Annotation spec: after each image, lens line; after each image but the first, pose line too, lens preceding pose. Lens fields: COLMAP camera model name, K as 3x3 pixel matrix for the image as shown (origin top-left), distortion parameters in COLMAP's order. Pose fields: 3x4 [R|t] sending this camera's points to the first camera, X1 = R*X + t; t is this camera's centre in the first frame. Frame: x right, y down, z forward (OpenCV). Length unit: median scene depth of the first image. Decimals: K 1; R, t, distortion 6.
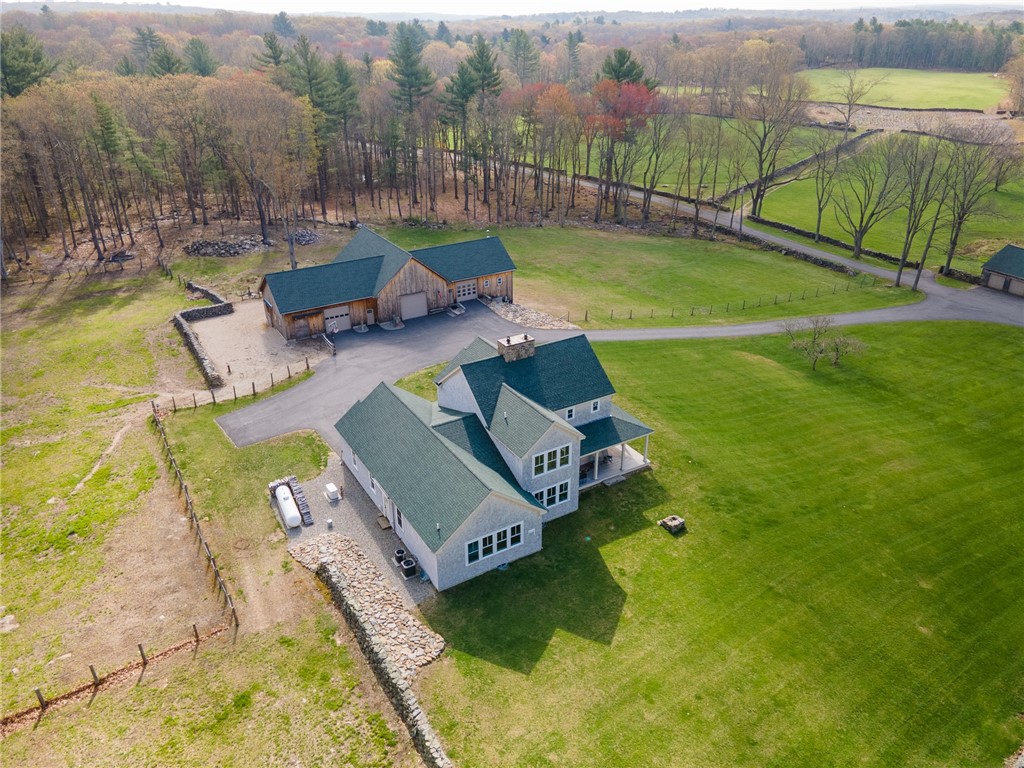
lens RADIAL K [[743.7, 0, 512.0], [0, 743.7, 384.0], [0, 0, 1]] dist [0.017845, 0.044273]
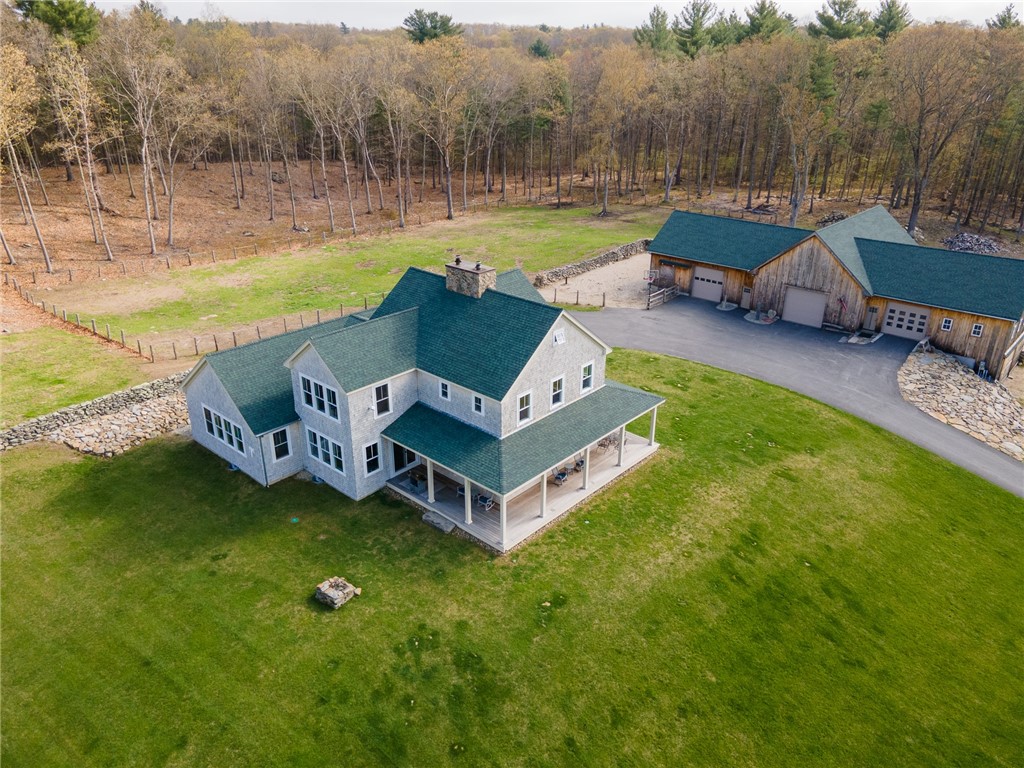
lens RADIAL K [[743.7, 0, 512.0], [0, 743.7, 384.0], [0, 0, 1]] dist [0.017845, 0.044273]
pose [[0.282495, 0.396309, -0.873576, 0.517993], [-0.432985, 0.865303, 0.252538, -0.121752], [0.855991, 0.306904, 0.416039, 0.603044]]
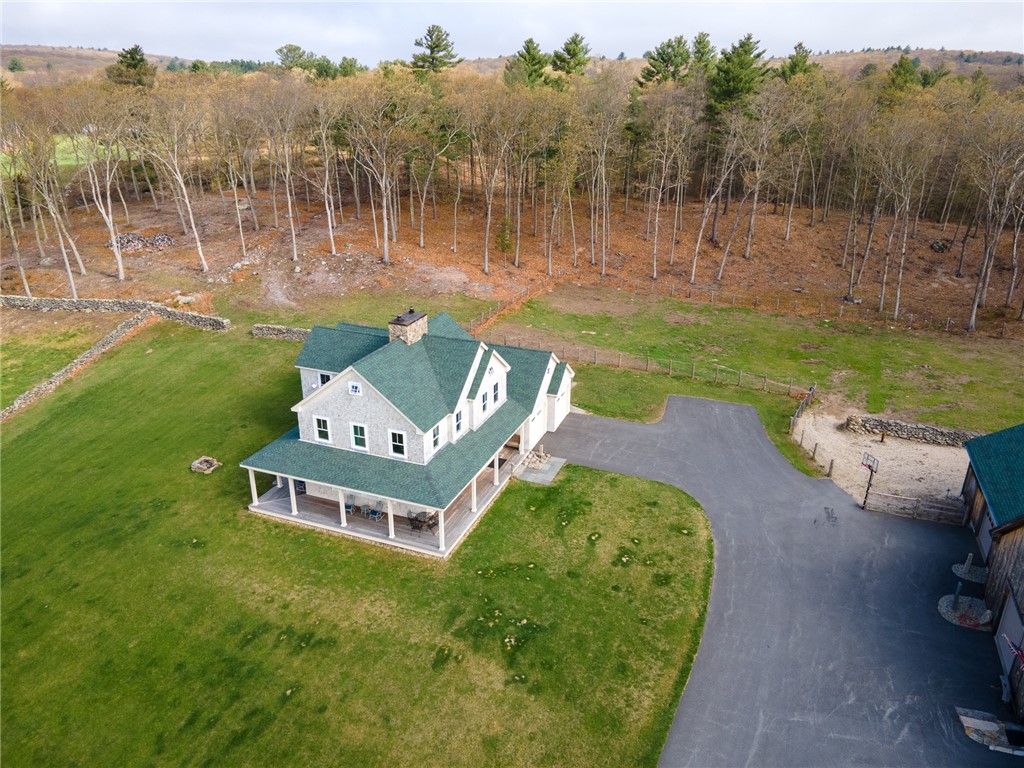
lens RADIAL K [[743.7, 0, 512.0], [0, 743.7, 384.0], [0, 0, 1]] dist [0.017845, 0.044273]
pose [[-0.800397, 0.227545, -0.554606, 0.297526], [-0.270270, 0.688825, 0.672662, -0.456934], [0.535087, 0.688290, -0.489835, 1.171304]]
